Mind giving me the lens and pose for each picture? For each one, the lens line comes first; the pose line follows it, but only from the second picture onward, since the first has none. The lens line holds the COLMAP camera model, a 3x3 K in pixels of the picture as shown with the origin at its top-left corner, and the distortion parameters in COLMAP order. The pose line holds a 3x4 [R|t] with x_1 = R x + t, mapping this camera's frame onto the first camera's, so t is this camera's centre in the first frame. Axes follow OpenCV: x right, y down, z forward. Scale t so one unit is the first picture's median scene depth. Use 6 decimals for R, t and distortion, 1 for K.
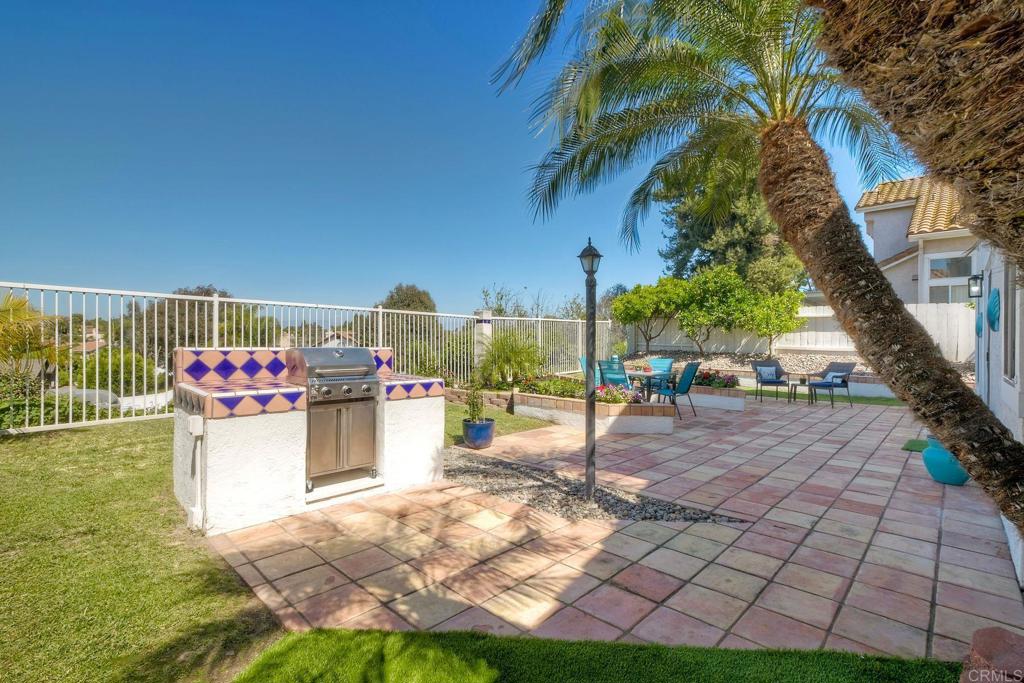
lens RADIAL K [[454.9, 0, 511.6], [0, 454.9, 341.1], [0, 0, 1]] dist [-0.002176, -0.001062]
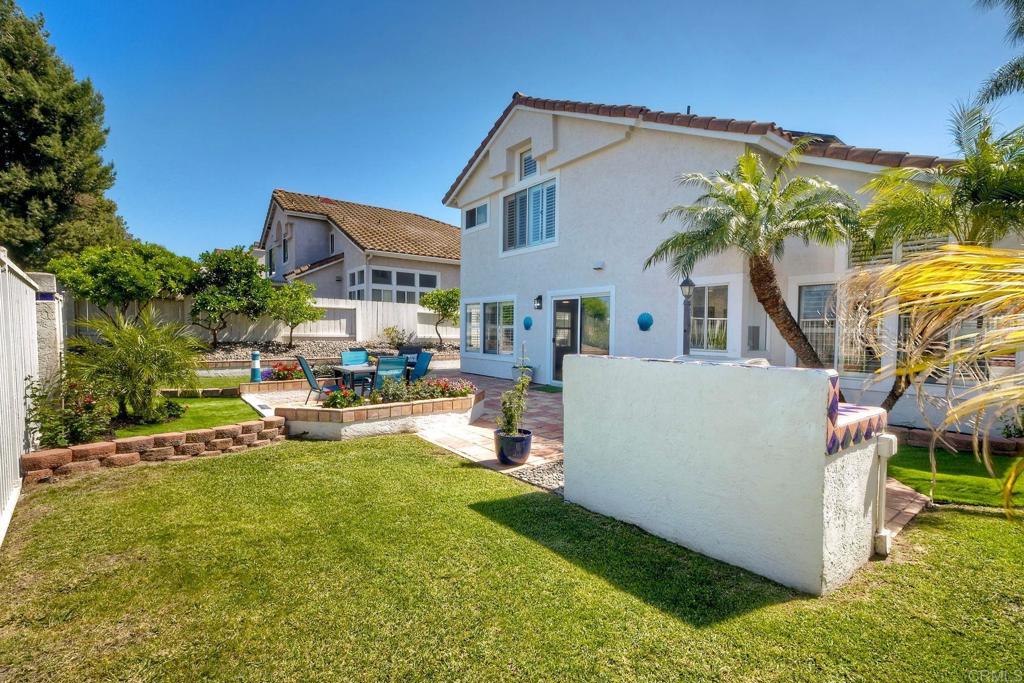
lens RADIAL K [[454.9, 0, 511.6], [0, 454.9, 341.1], [0, 0, 1]] dist [-0.002176, -0.001062]
pose [[0.141465, -0.034226, 0.989351, -0.386479], [-0.007649, 0.999335, 0.035665, -0.013353], [-0.989914, -0.012613, 0.141109, 0.365340]]
